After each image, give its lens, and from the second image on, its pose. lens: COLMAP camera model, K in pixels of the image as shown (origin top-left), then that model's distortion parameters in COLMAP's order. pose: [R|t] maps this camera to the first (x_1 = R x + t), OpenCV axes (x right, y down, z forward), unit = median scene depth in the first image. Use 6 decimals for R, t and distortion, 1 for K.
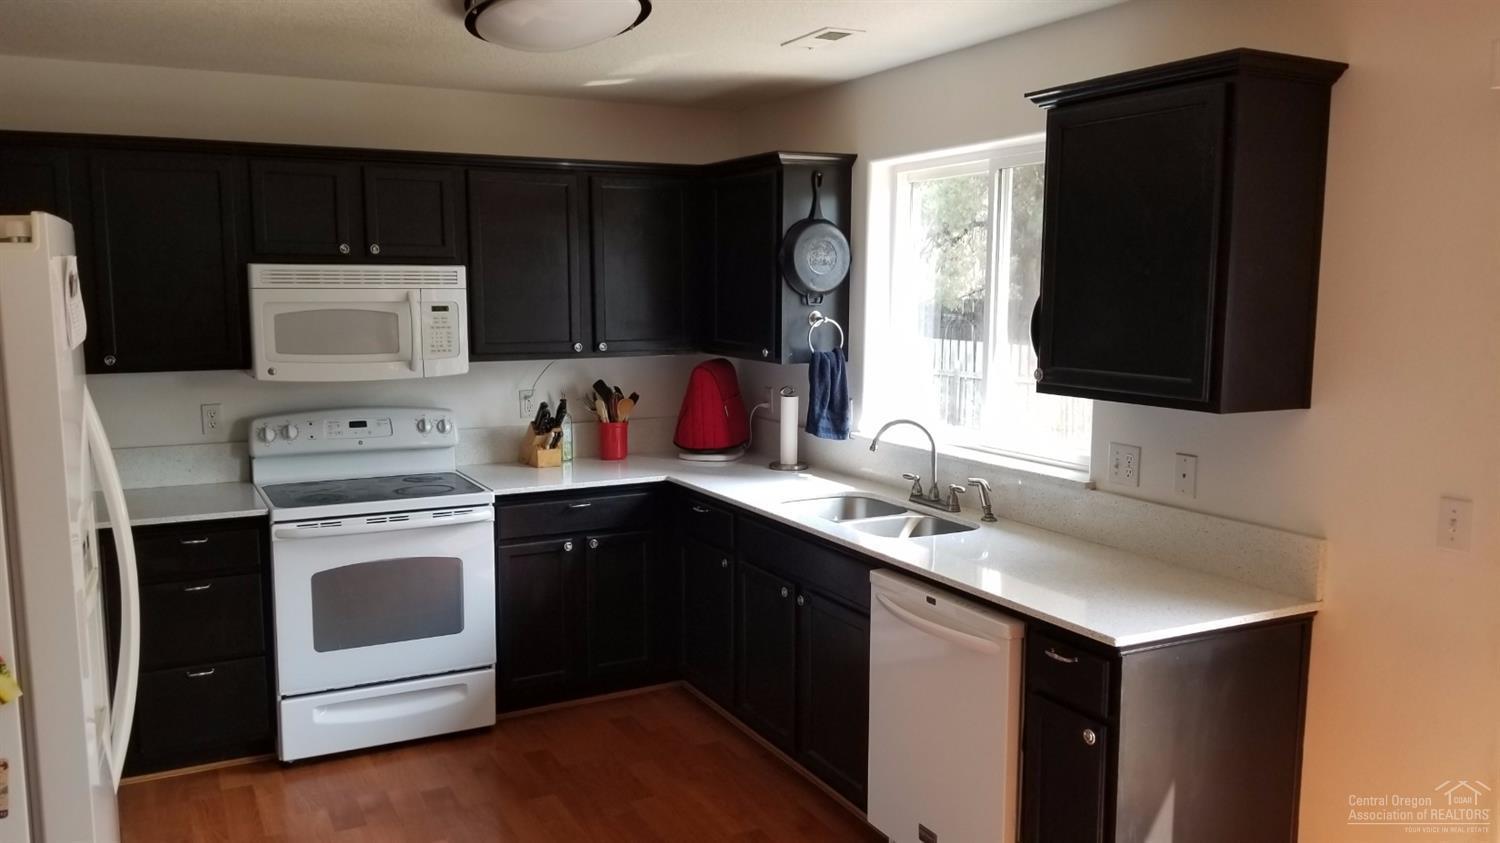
lens RADIAL K [[1181.8, 0, 750.7], [0, 1181.8, 434.9], [0, 0, 1]] dist [0.054220, -0.082506]
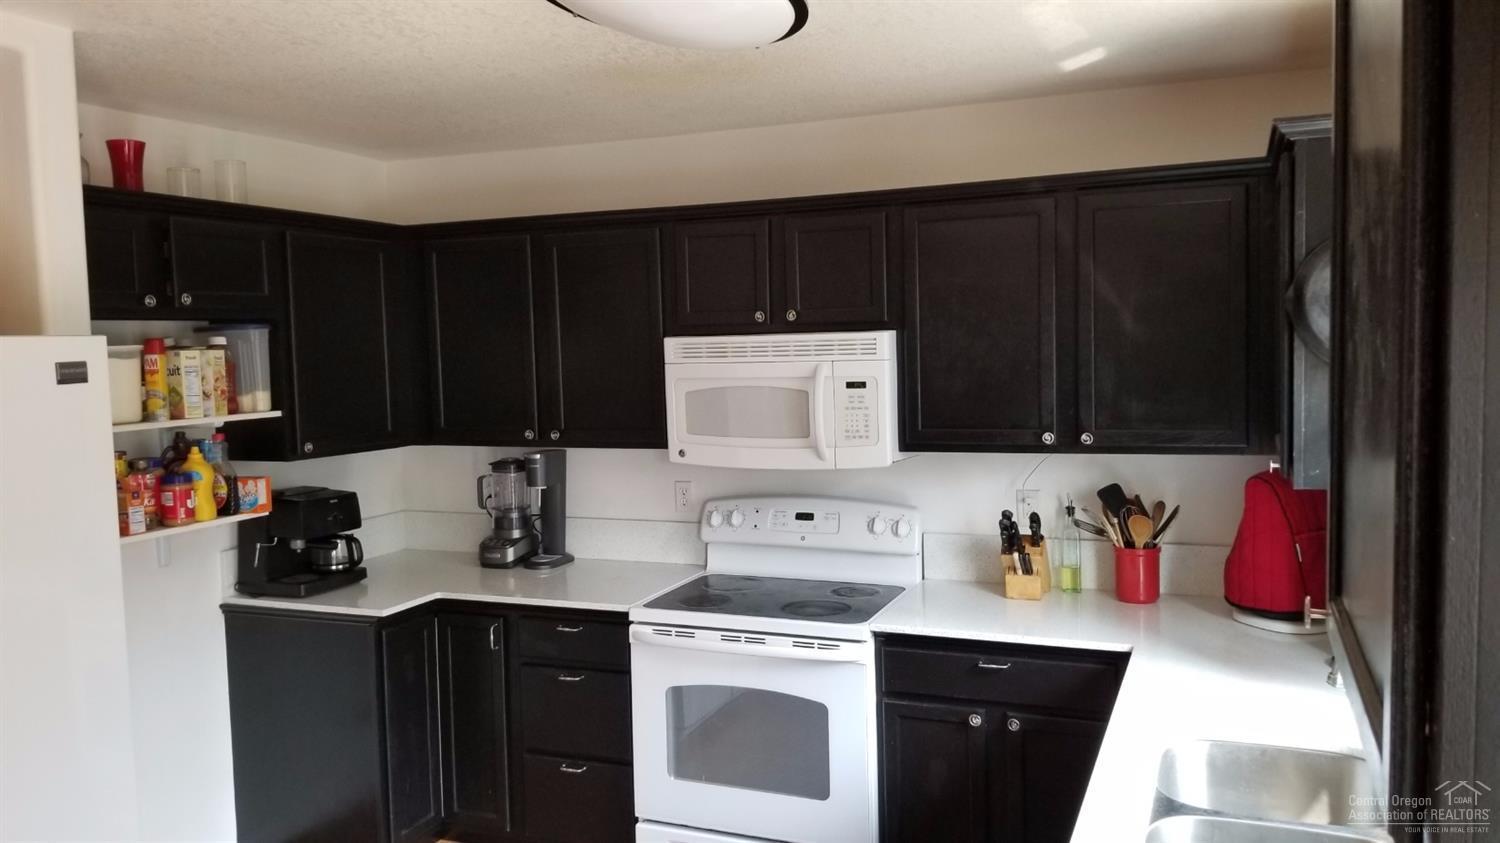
lens RADIAL K [[1181.8, 0, 749.4], [0, 1181.8, 406.1], [0, 0, 1]] dist [0.054220, -0.082506]
pose [[0.614665, 0.031675, -0.788152, 0.324766], [-0.069518, 0.997481, -0.014128, -0.075848], [0.785719, 0.063475, 0.615318, 0.451774]]
